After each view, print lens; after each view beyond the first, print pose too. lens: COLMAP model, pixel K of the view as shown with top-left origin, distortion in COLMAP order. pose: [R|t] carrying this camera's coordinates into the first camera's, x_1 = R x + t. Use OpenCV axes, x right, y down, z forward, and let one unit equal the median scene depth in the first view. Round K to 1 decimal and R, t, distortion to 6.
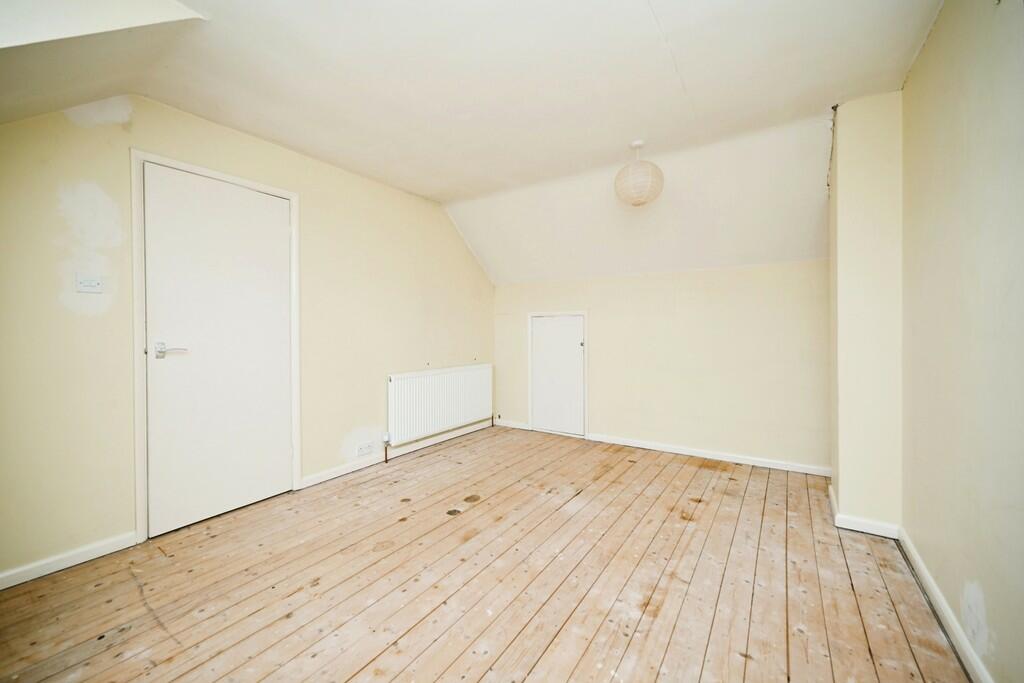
lens RADIAL K [[401.0, 0, 513.1], [0, 401.0, 338.1], [0, 0, 1]] dist [0.000978, -0.000022]
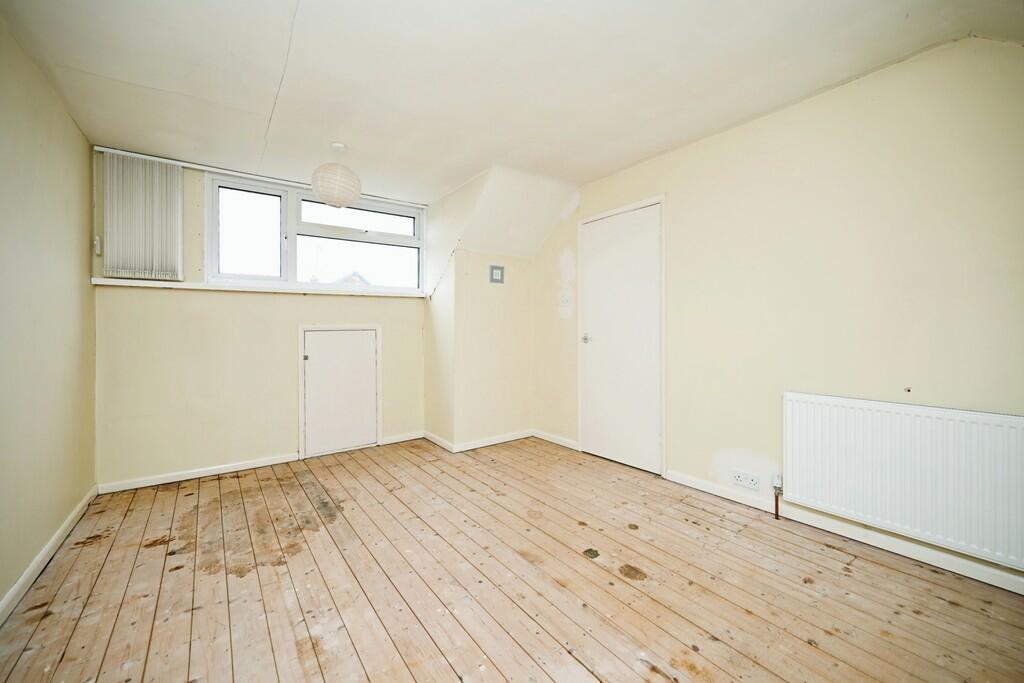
lens RADIAL K [[401.0, 0, 513.1], [0, 401.0, 338.1], [0, 0, 1]] dist [0.000978, -0.000022]
pose [[-0.333603, 0.036638, -0.942001, 0.672362], [-0.001637, 0.999220, 0.039443, -0.033631], [0.942712, 0.014700, -0.333283, 1.147364]]
